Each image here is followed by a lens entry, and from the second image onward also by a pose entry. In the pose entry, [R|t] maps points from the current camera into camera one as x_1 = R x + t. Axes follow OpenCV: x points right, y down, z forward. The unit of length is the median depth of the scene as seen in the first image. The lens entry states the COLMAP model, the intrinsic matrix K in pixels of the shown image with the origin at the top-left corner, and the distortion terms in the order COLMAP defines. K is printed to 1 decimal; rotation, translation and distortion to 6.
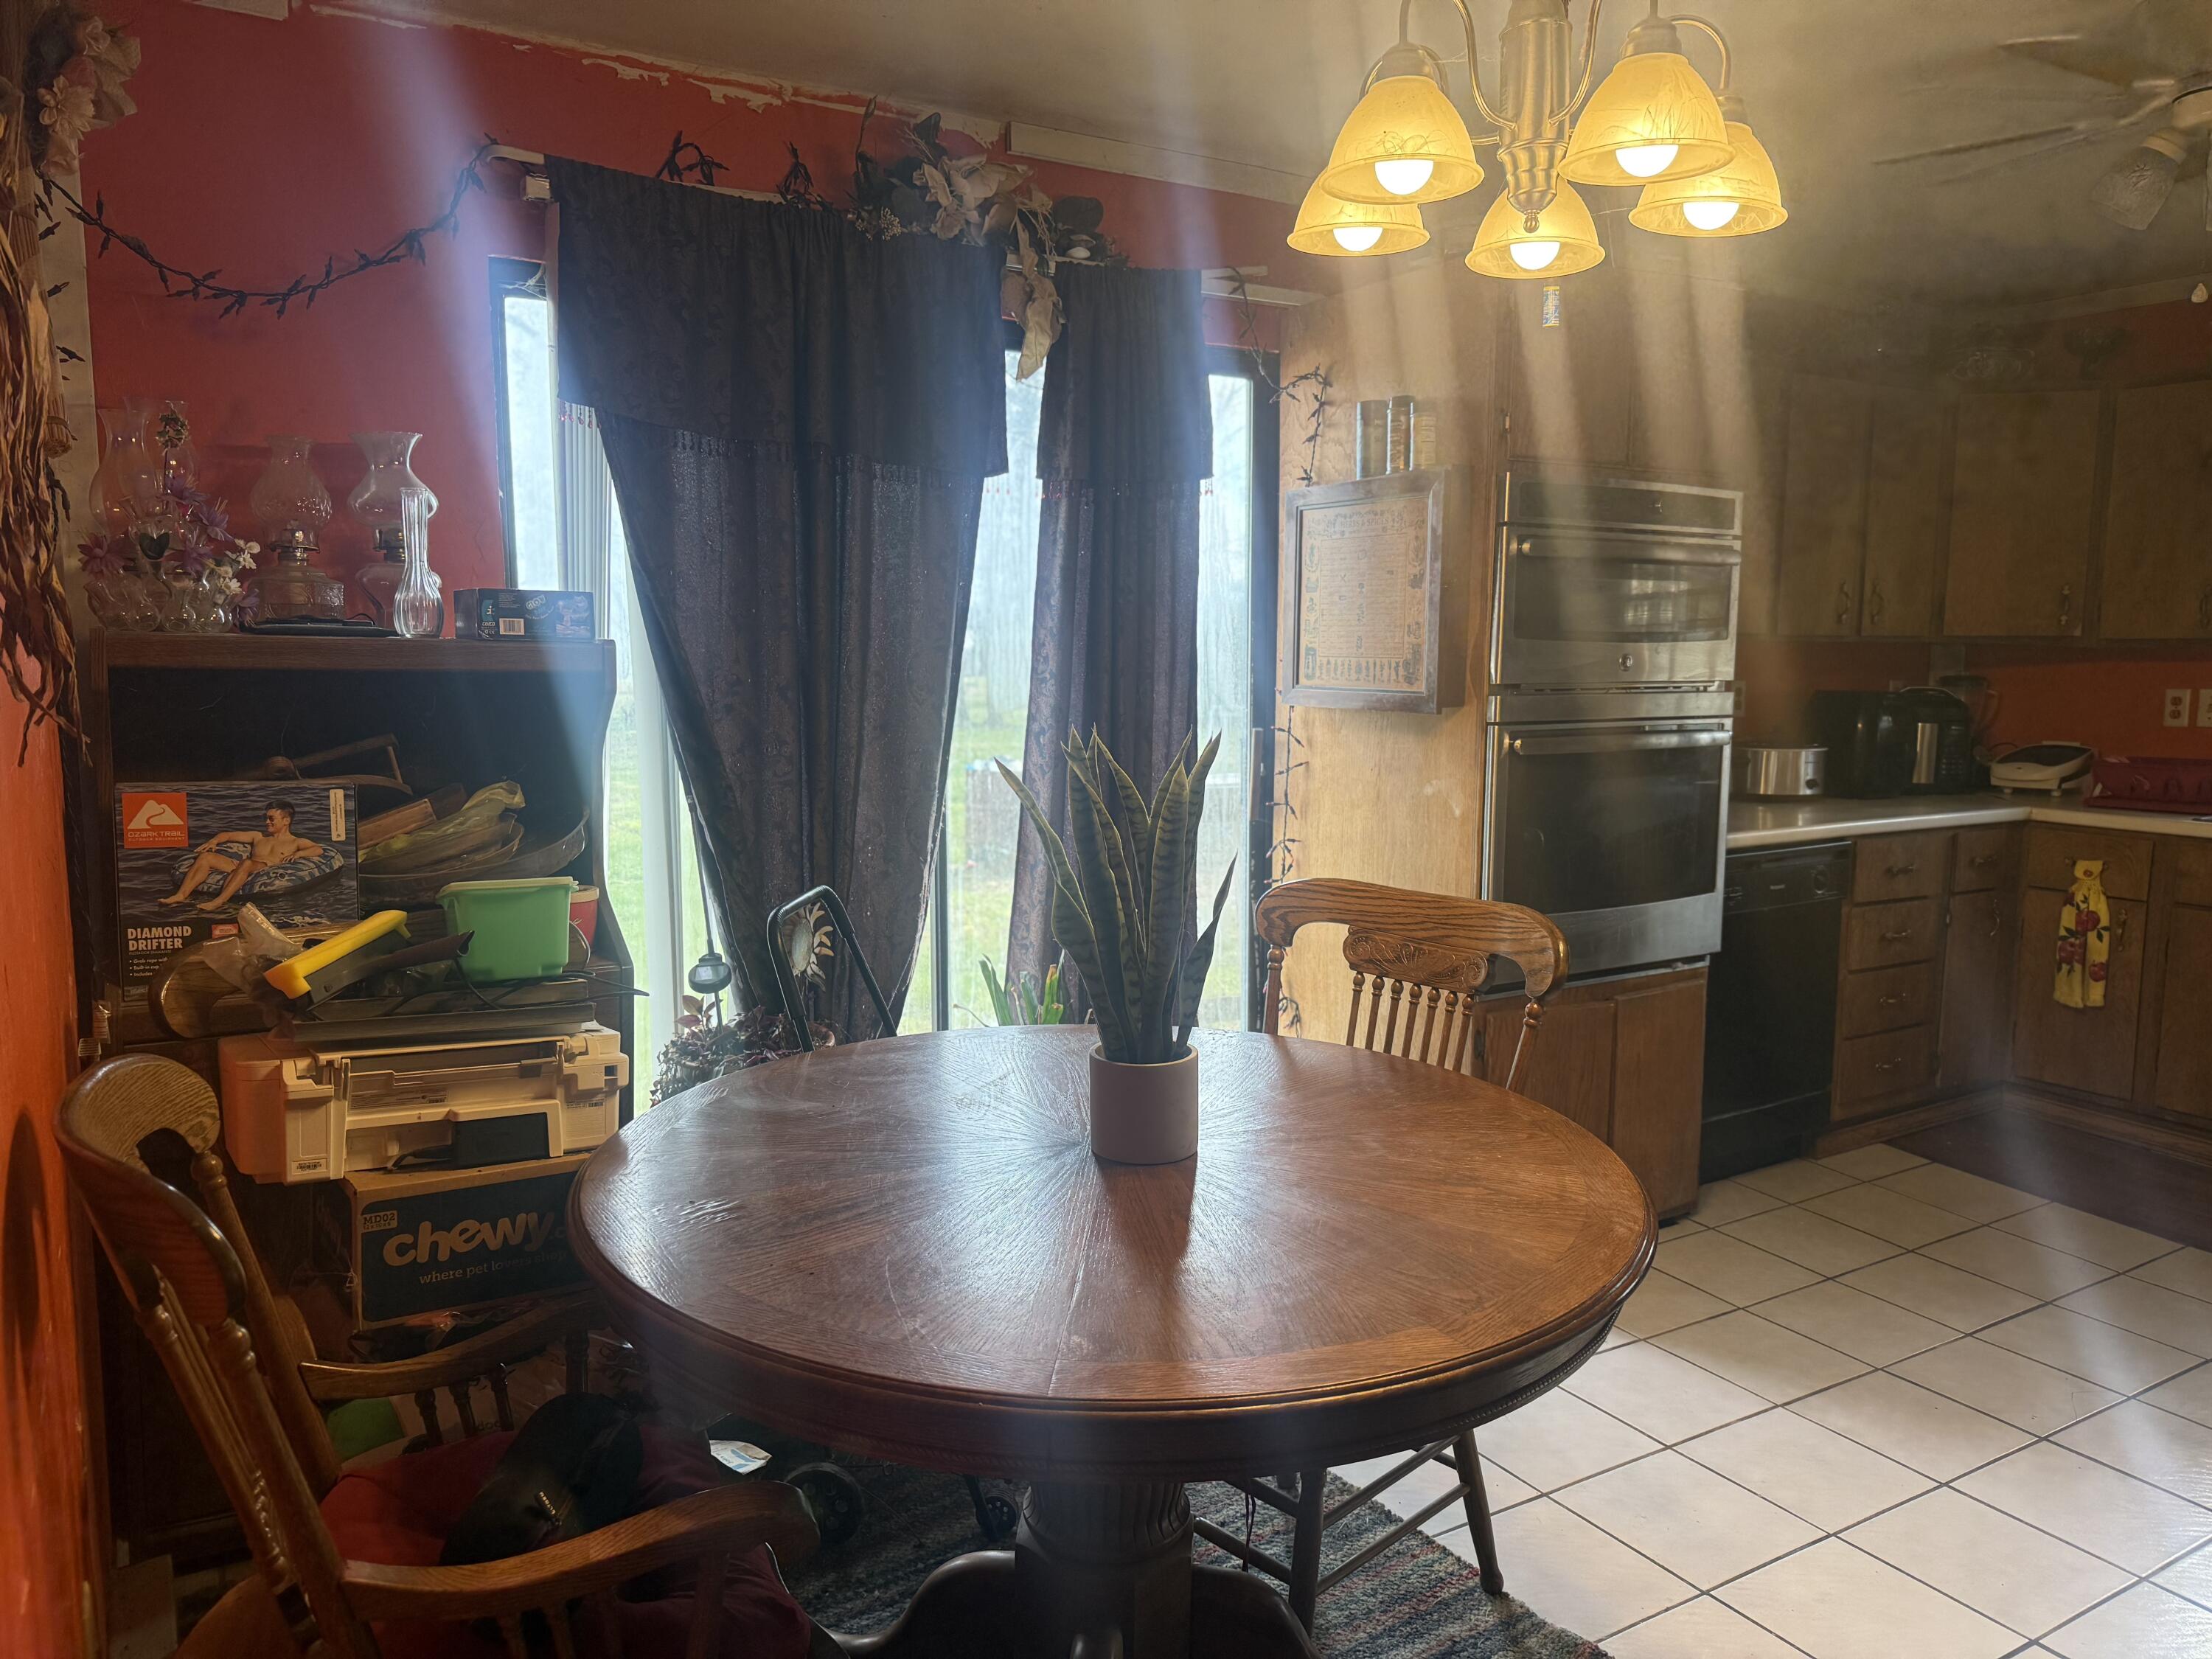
lens RADIAL K [[1539.5, 0, 1095.9], [0, 1539.5, 860.9], [0, 0, 1]] dist [0.114244, -0.167774]
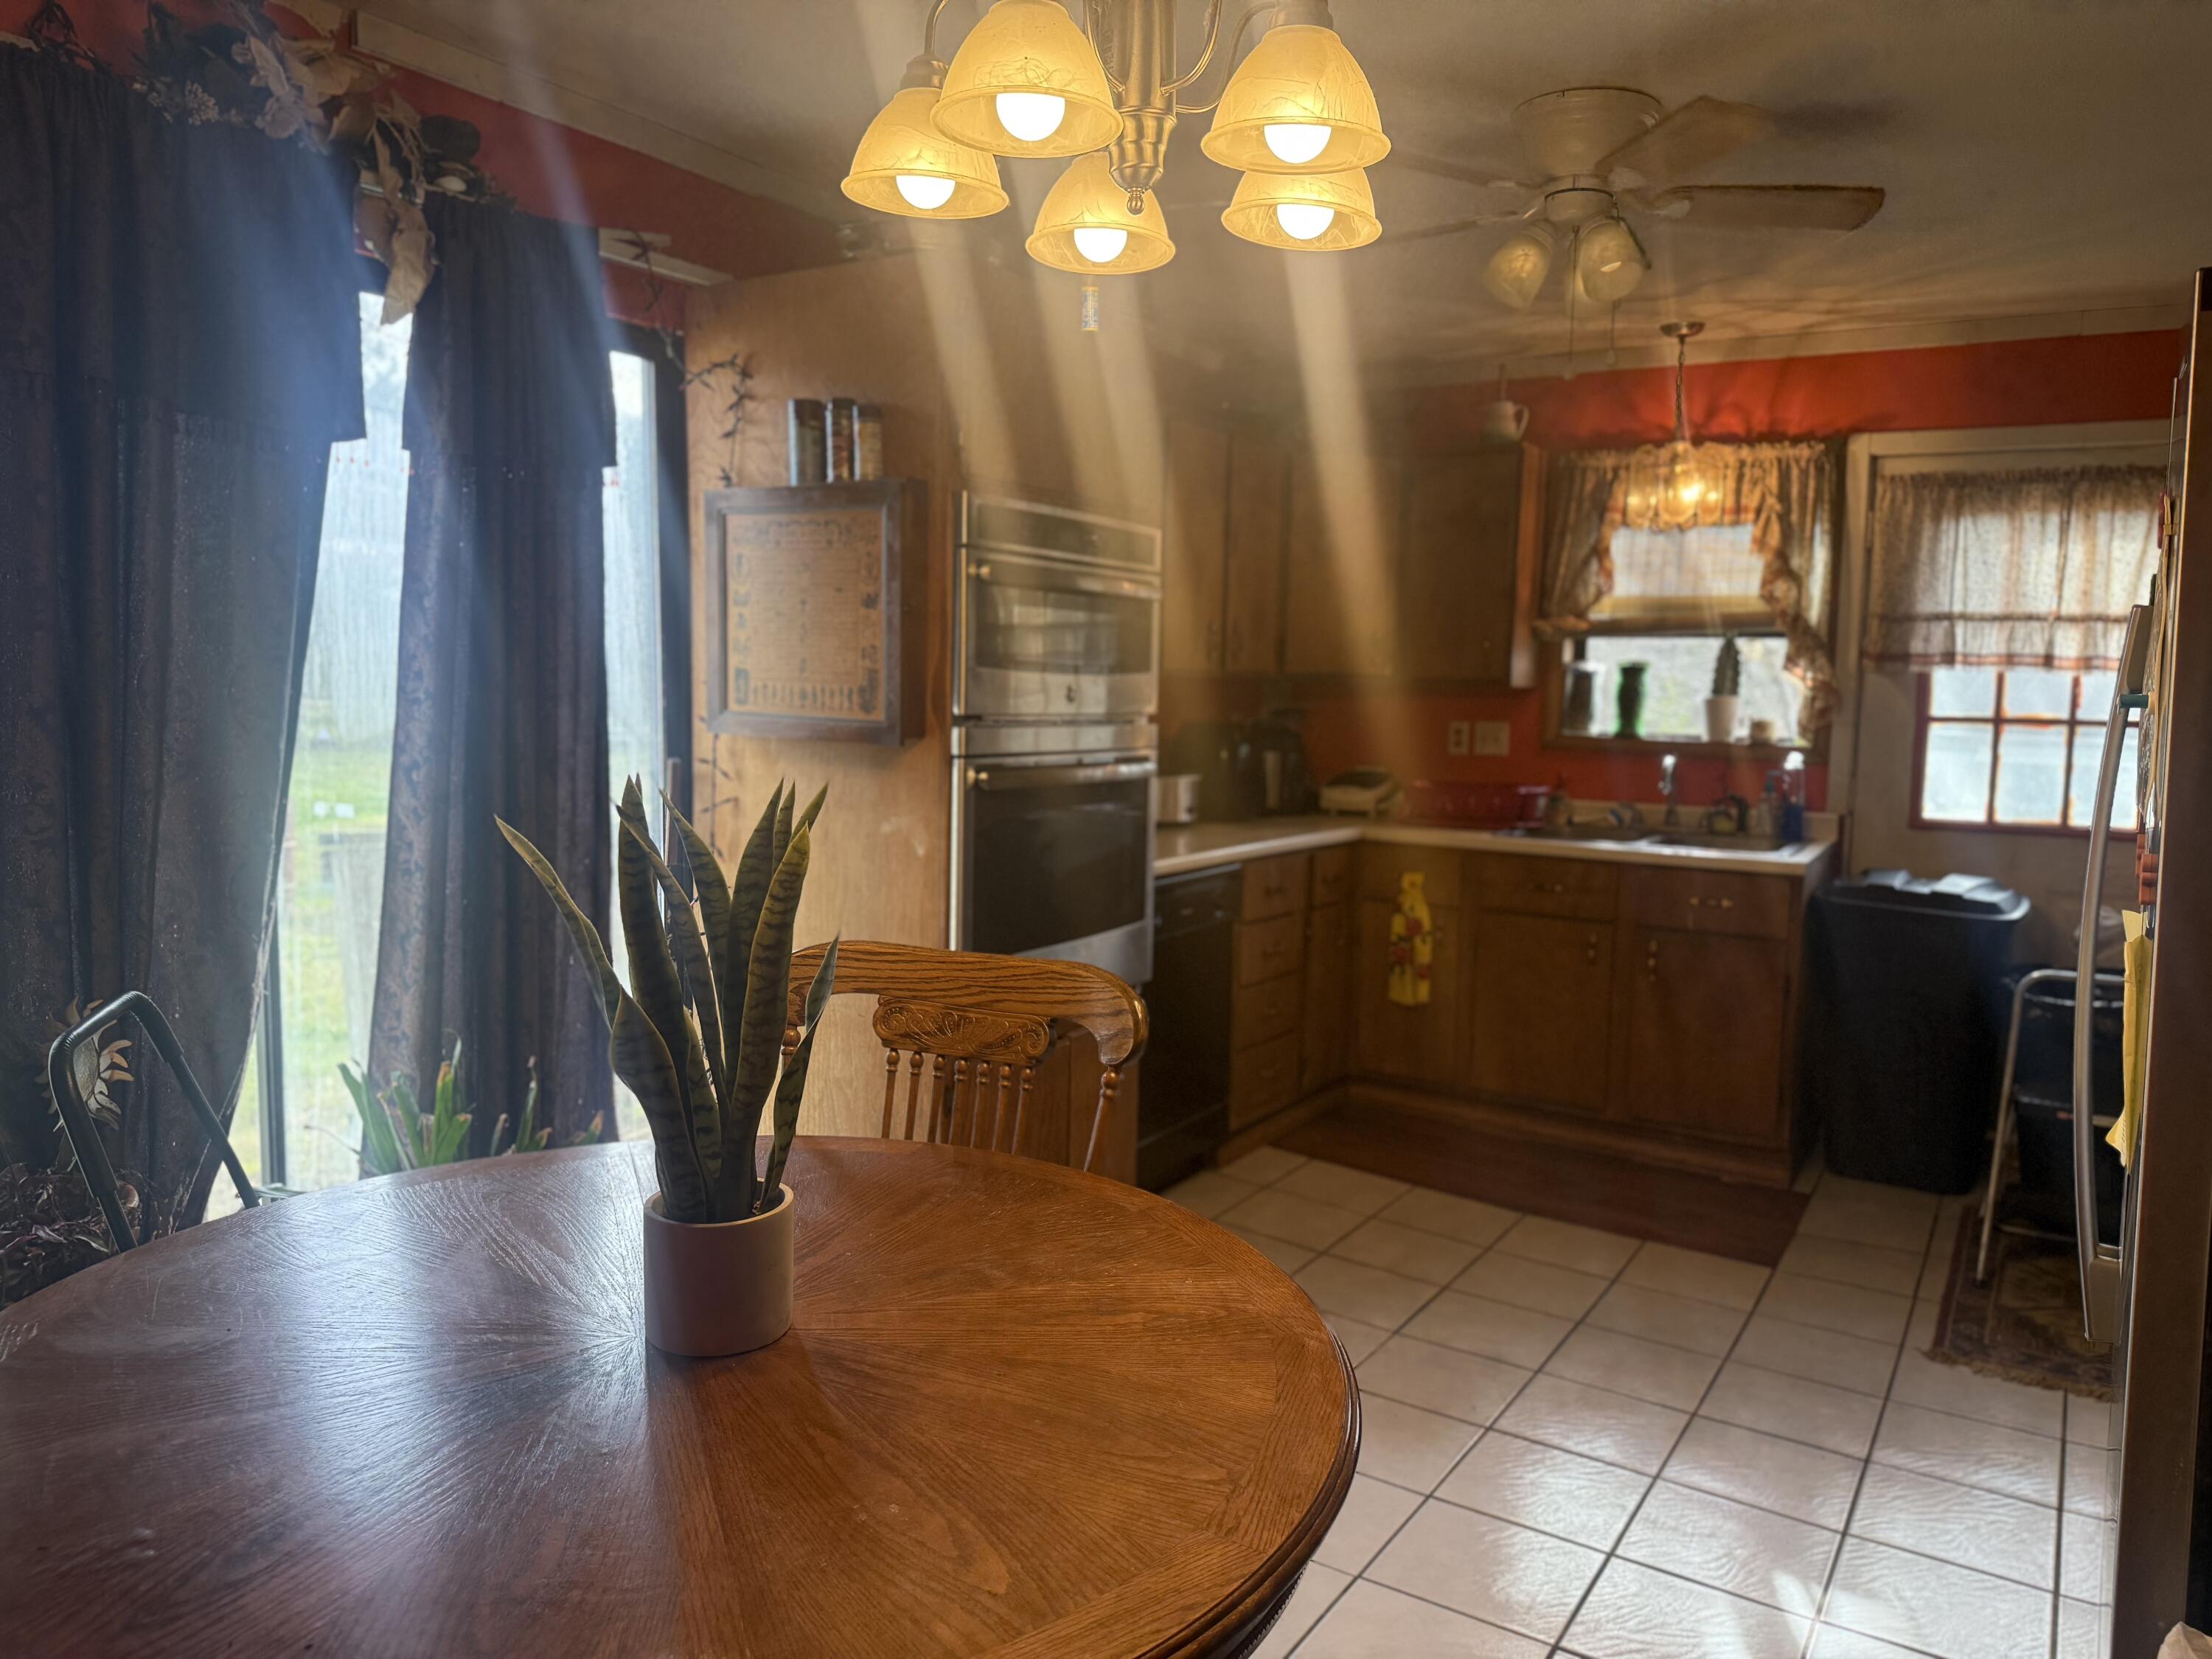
lens RADIAL K [[1539.6, 0, 1106.0], [0, 1539.6, 829.5], [0, 0, 1]] dist [0.067069, -0.084494]
pose [[0.896956, -0.025341, 0.441392, -0.072343], [0.040204, 0.998895, -0.024352, -0.017715], [-0.440288, 0.039589, 0.896984, 0.127568]]
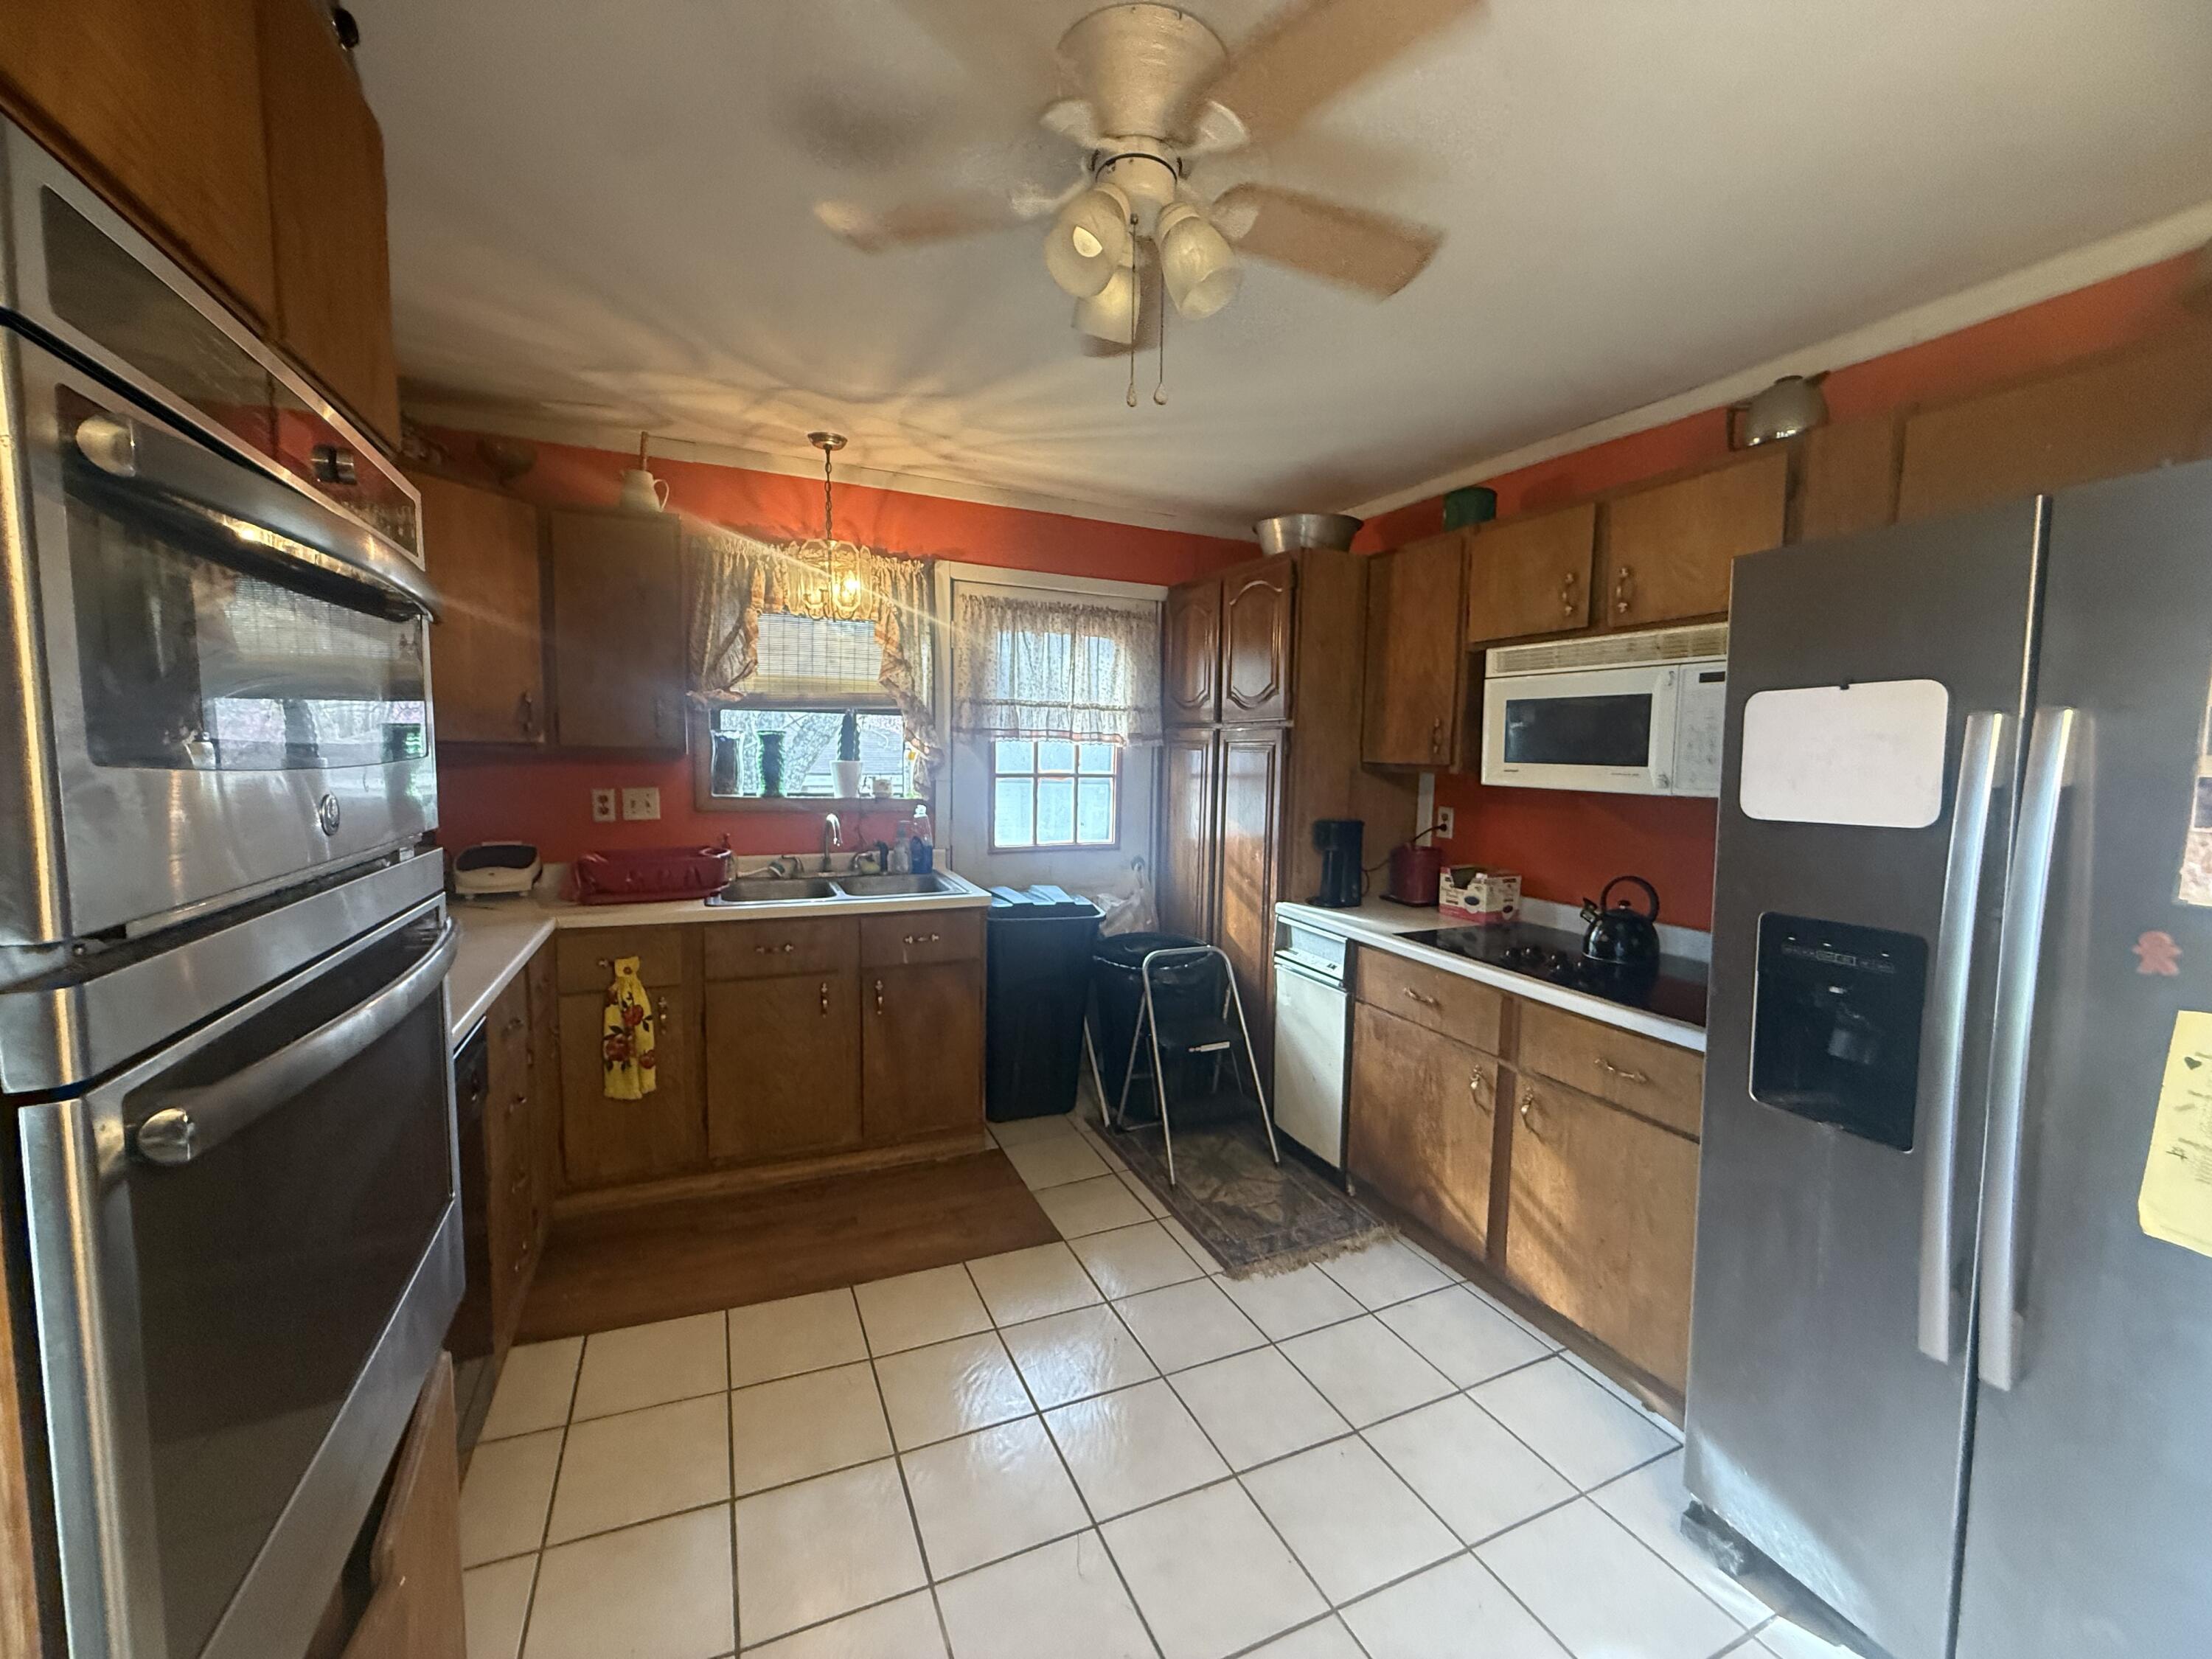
lens RADIAL K [[881.7, 0, 1106.0], [0, 881.7, 829.5], [0, 0, 1]] dist [-0.001691, -0.000023]
pose [[0.131063, -0.086979, 0.987551, 0.132886], [0.118716, 0.990353, 0.071471, -0.117144], [-0.984240, 0.107871, 0.140125, 0.773483]]
